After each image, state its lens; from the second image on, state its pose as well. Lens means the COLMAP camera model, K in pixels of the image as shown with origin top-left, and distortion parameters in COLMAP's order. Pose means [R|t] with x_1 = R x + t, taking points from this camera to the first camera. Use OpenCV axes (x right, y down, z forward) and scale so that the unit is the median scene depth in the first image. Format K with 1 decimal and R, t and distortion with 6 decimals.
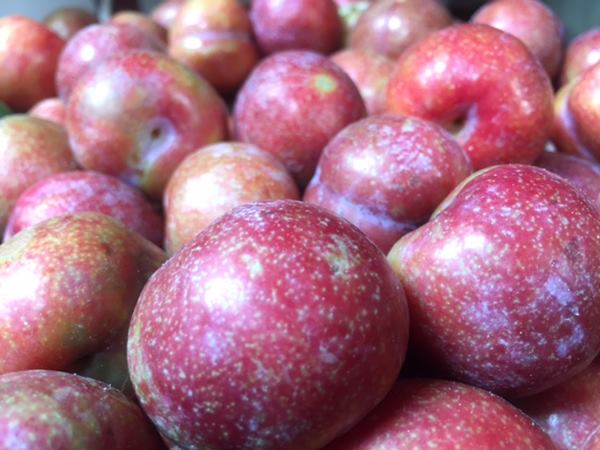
lens RADIAL K [[552.1, 0, 300.0], [0, 552.1, 225.0], [0, 0, 1]] dist [0.078260, -0.173251]
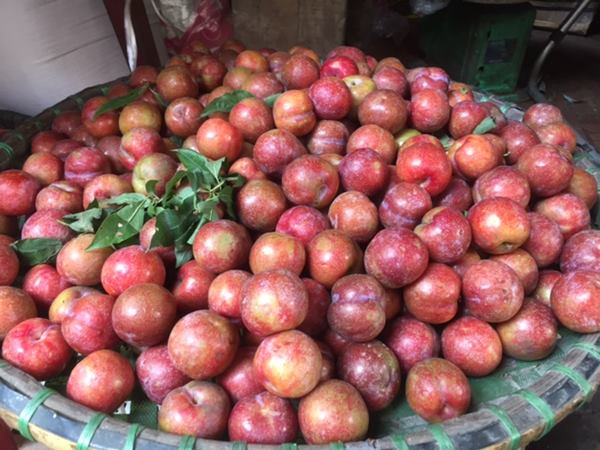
lens RADIAL K [[552.1, 0, 300.0], [0, 552.1, 225.0], [0, 0, 1]] dist [0.078260, -0.173251]
pose [[0.971813, -0.130842, 0.196113, -1.469041], [0.077015, 0.962409, 0.260458, -1.140164], [-0.222820, -0.238013, 0.945358, -2.625722]]
